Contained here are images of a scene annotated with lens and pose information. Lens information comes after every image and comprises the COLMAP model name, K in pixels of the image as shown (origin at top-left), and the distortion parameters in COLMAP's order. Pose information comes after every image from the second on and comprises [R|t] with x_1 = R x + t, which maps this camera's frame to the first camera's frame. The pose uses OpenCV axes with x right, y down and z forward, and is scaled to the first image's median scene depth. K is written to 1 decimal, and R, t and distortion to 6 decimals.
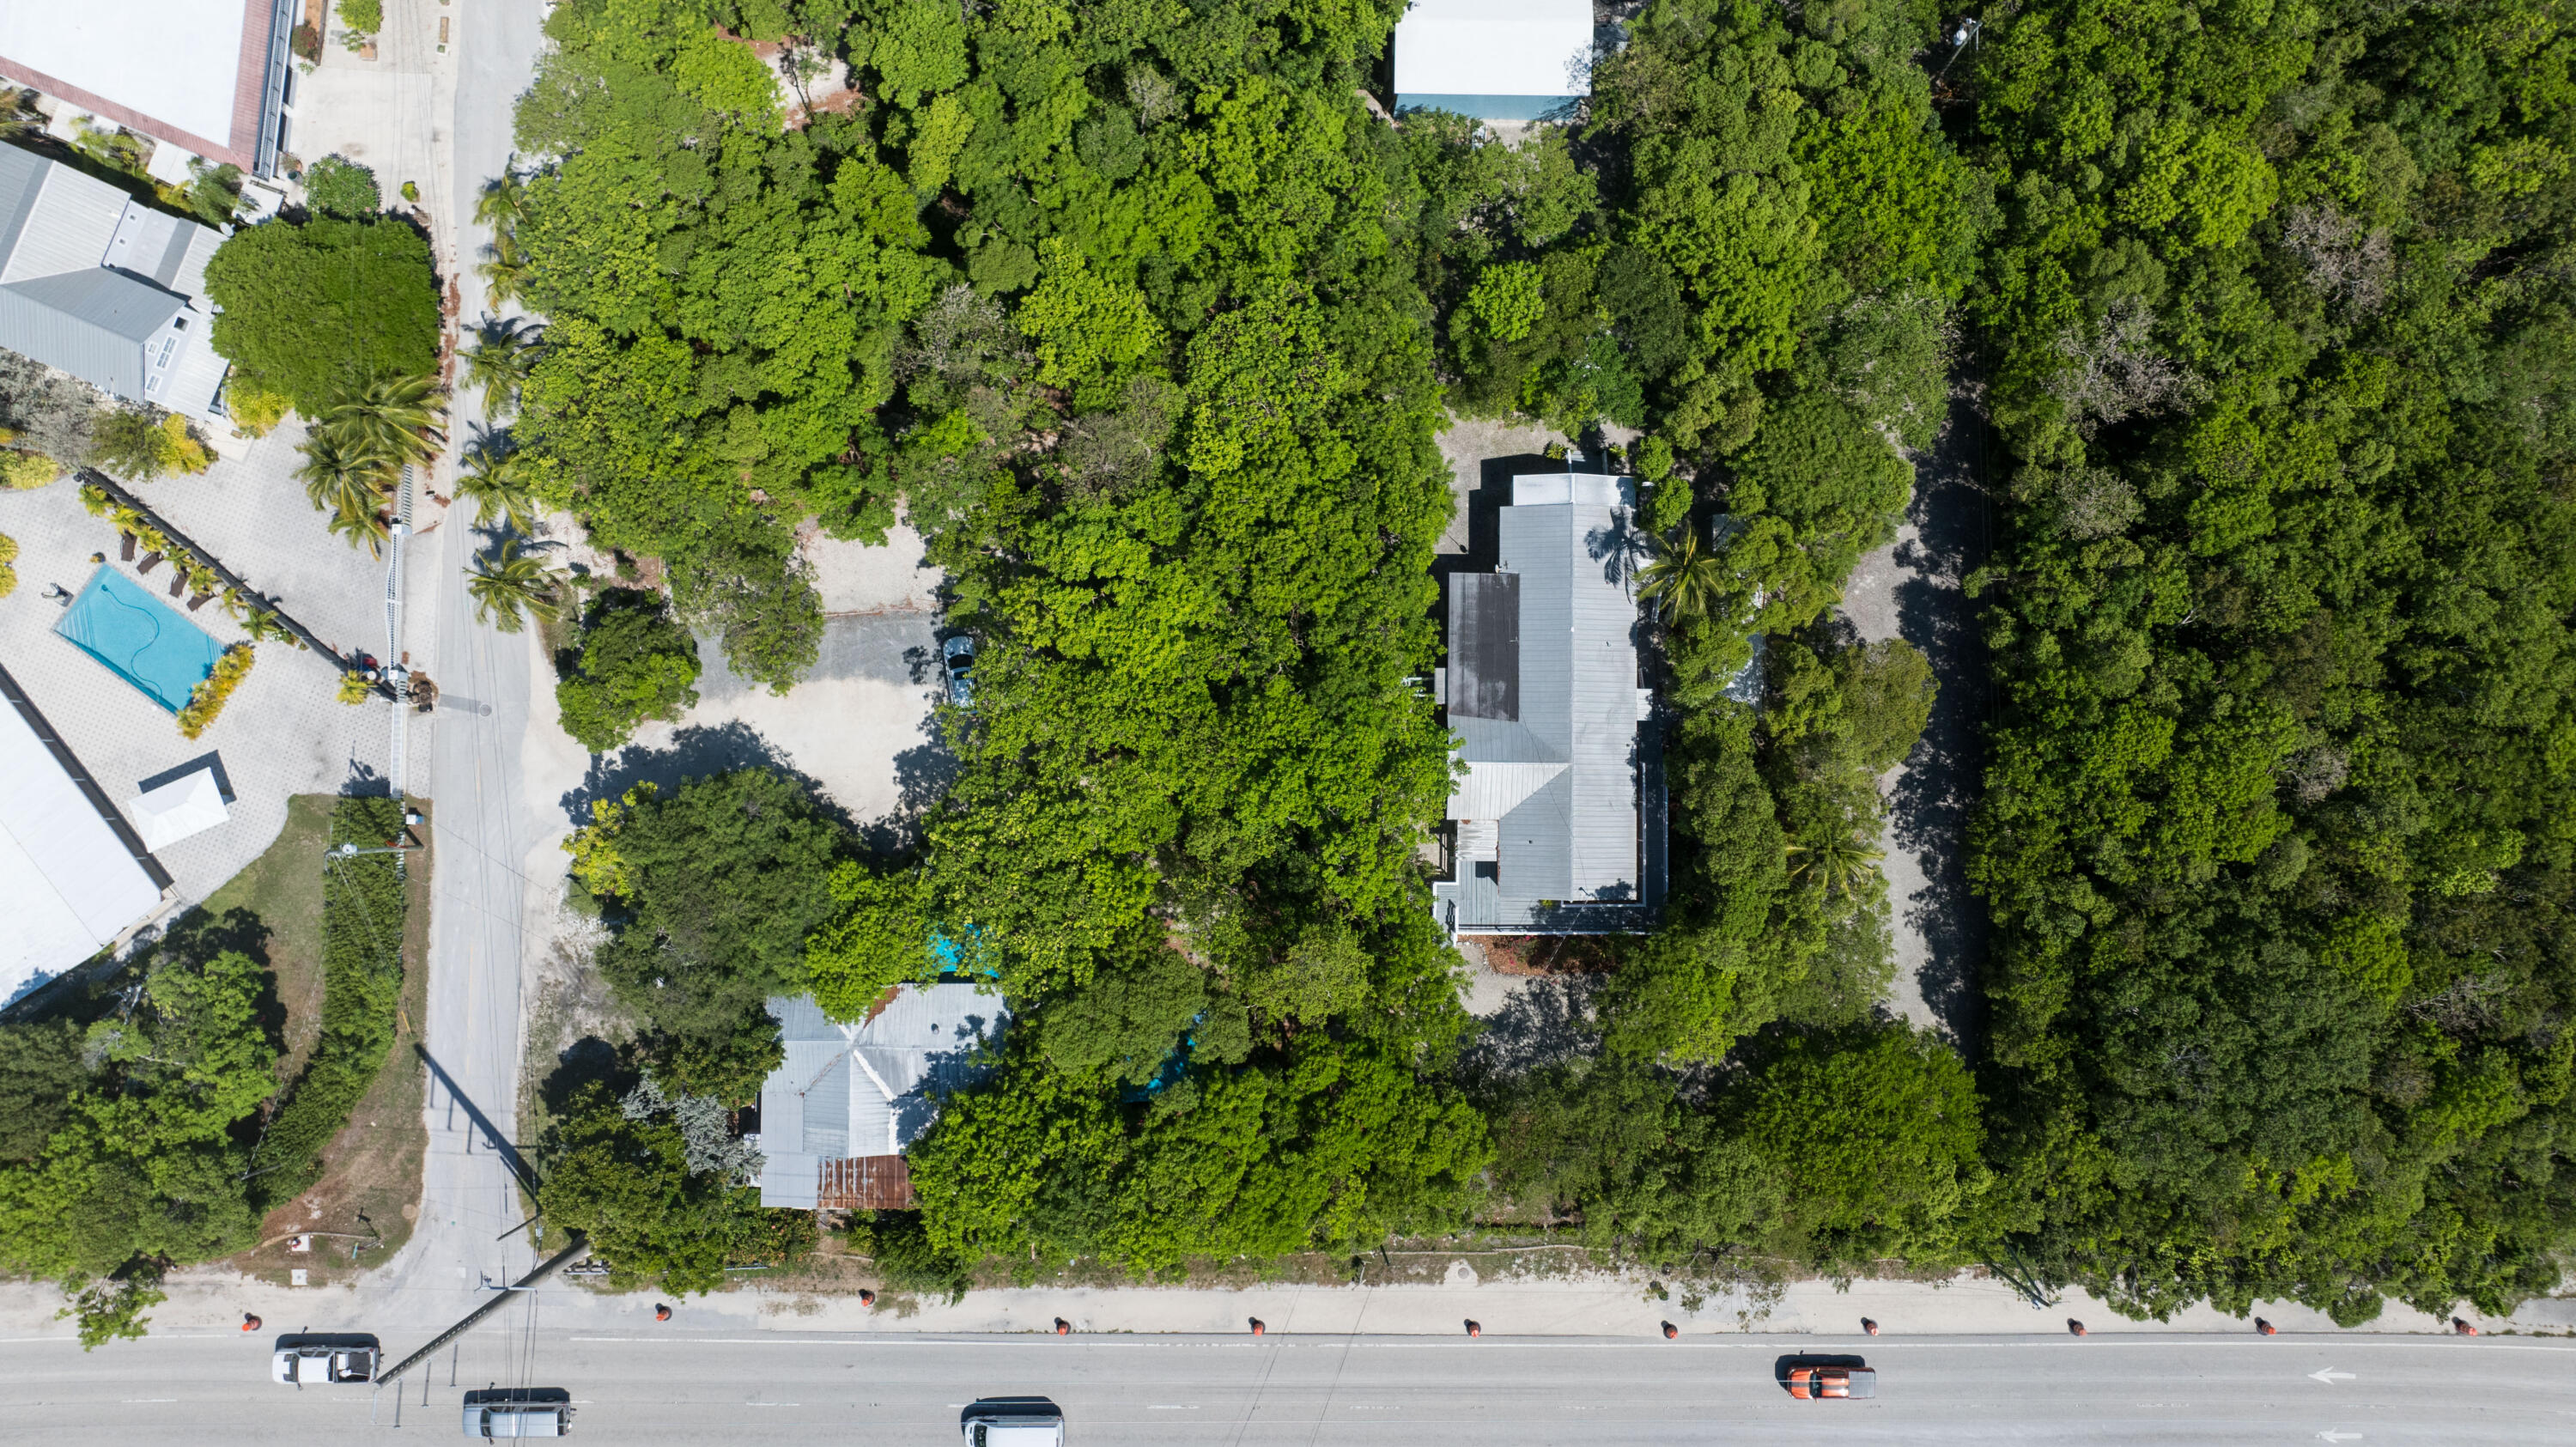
lens RADIAL K [[1854.1, 0, 1288.0], [0, 1854.1, 723.5], [0, 0, 1]] dist [-0.012442, -0.002120]
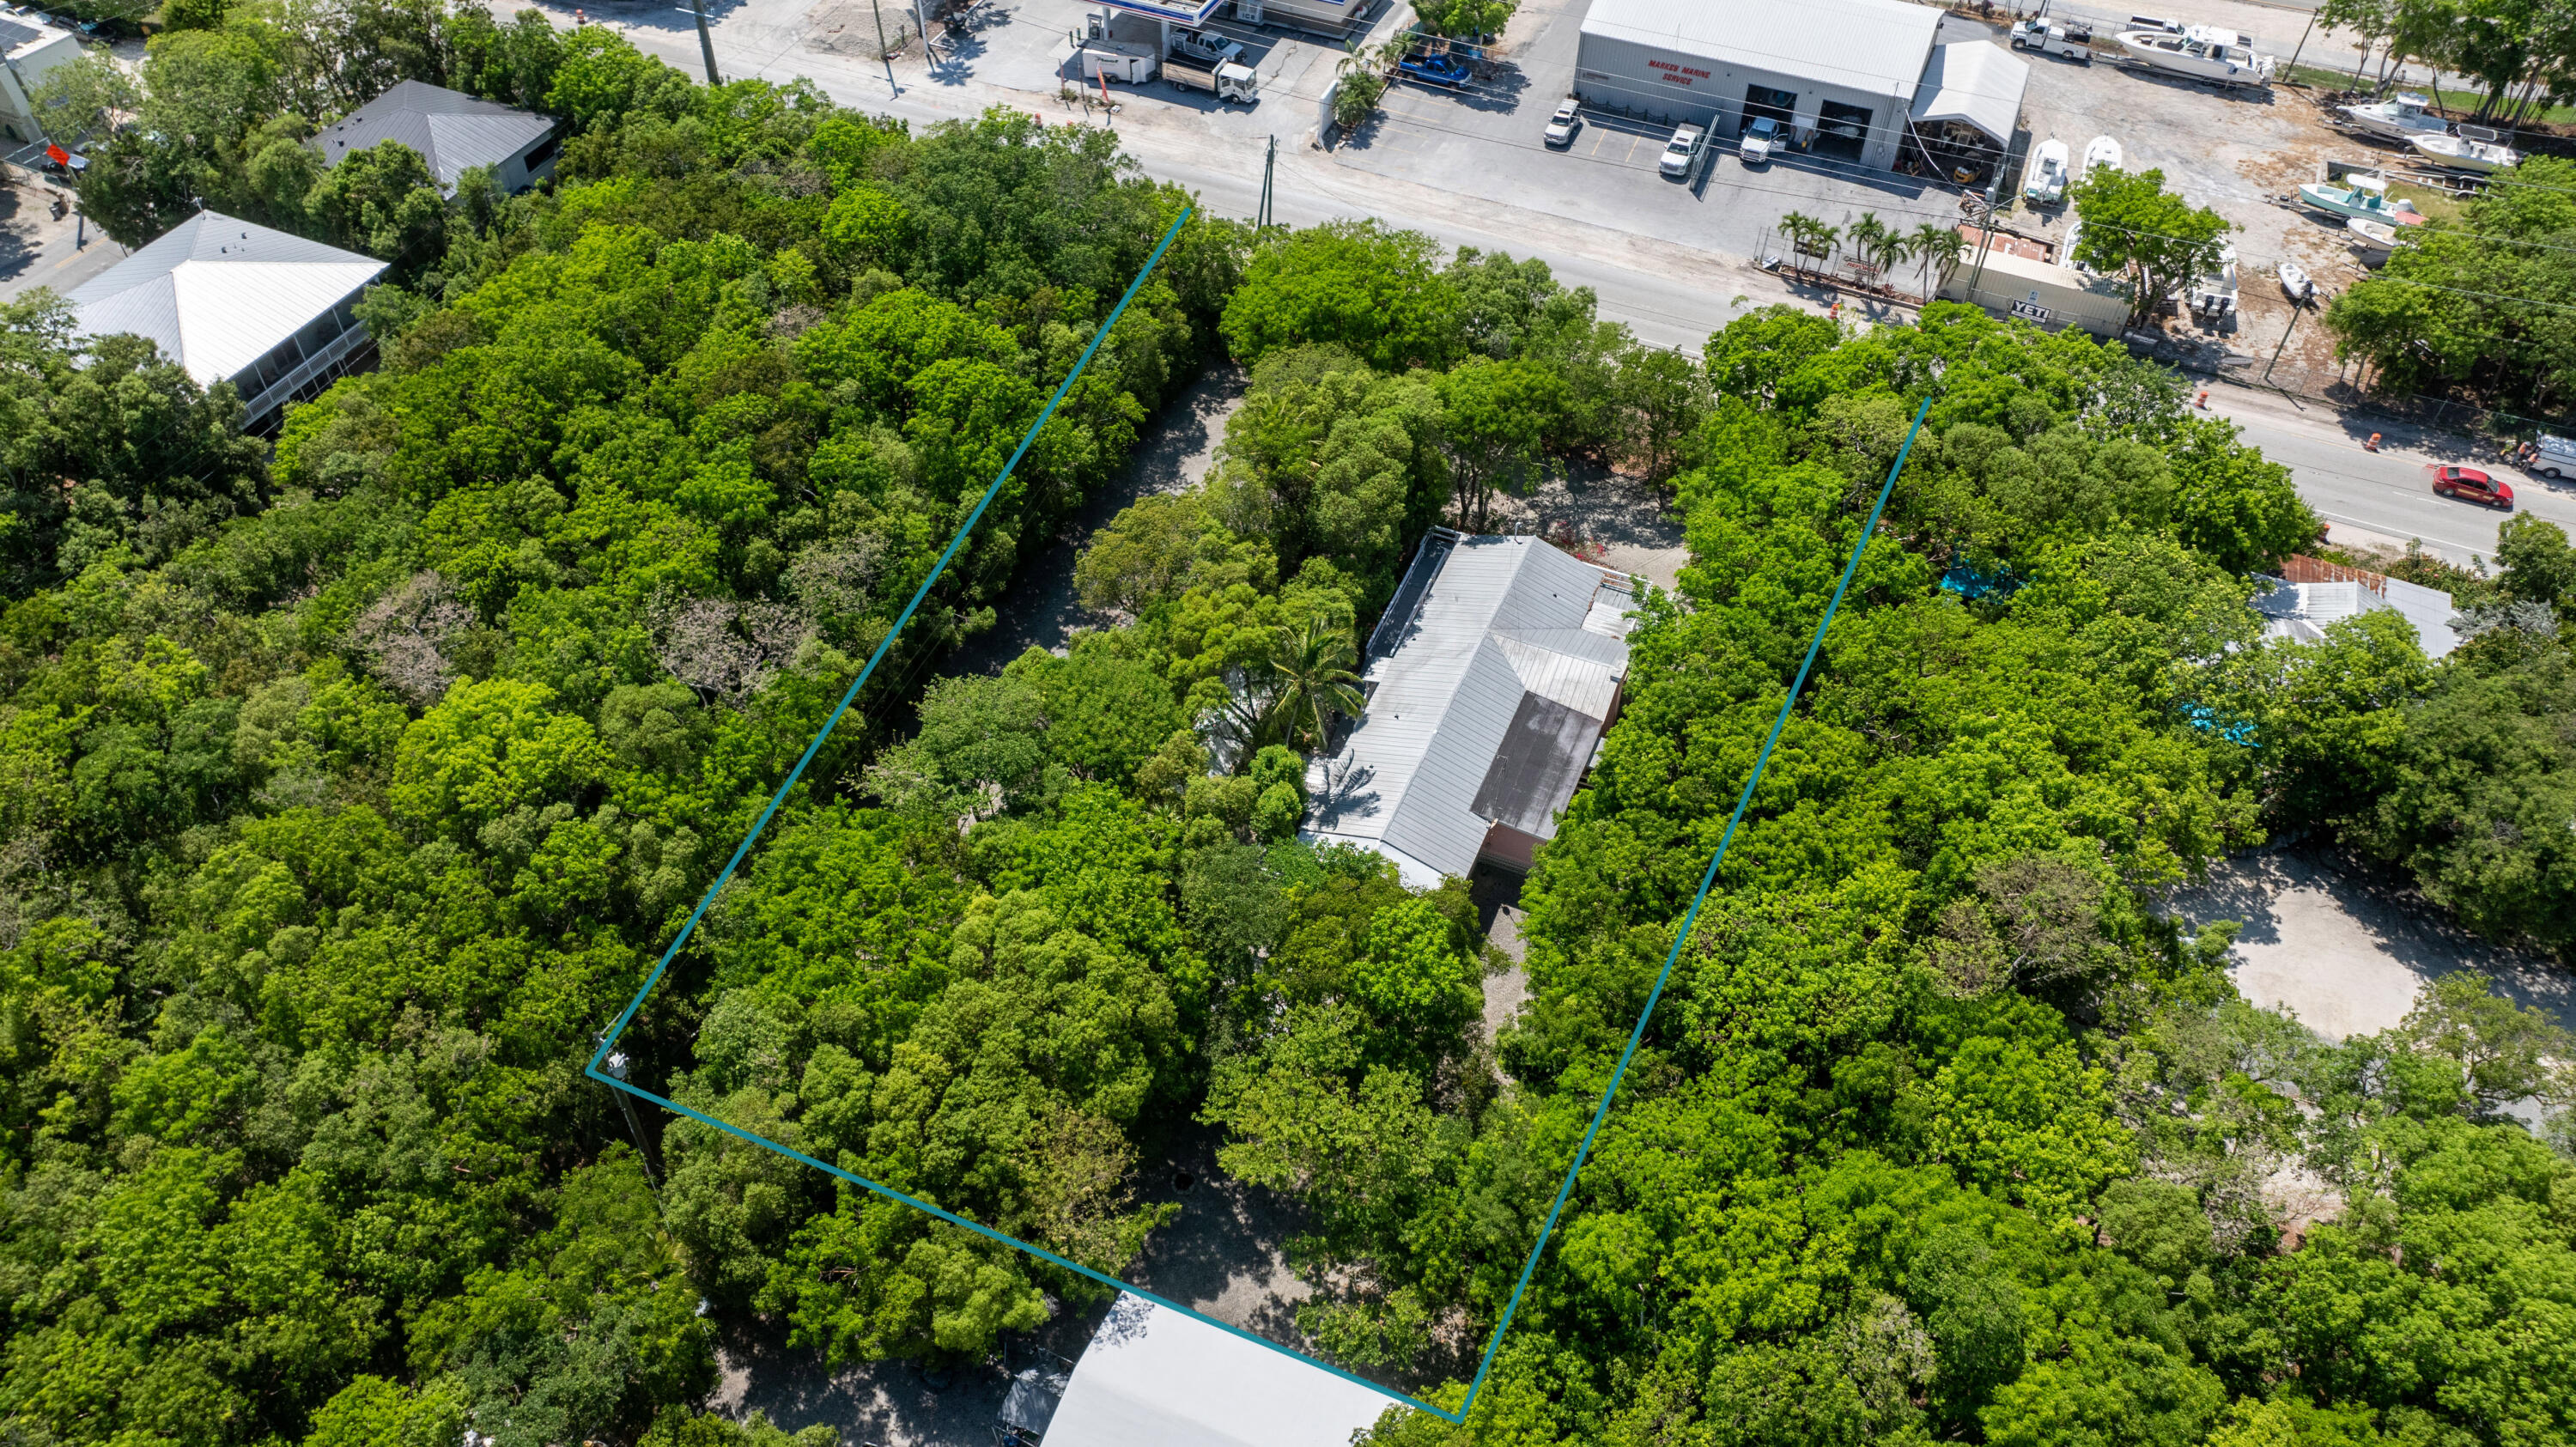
lens RADIAL K [[1854.1, 0, 1288.0], [0, 1854.1, 723.5], [0, 0, 1]] dist [-0.012442, -0.002120]
pose [[-0.924240, -0.299681, 0.236582, 0.018966], [0.379764, -0.657464, 0.650784, -0.606344], [-0.039484, 0.691326, 0.721463, 0.397722]]
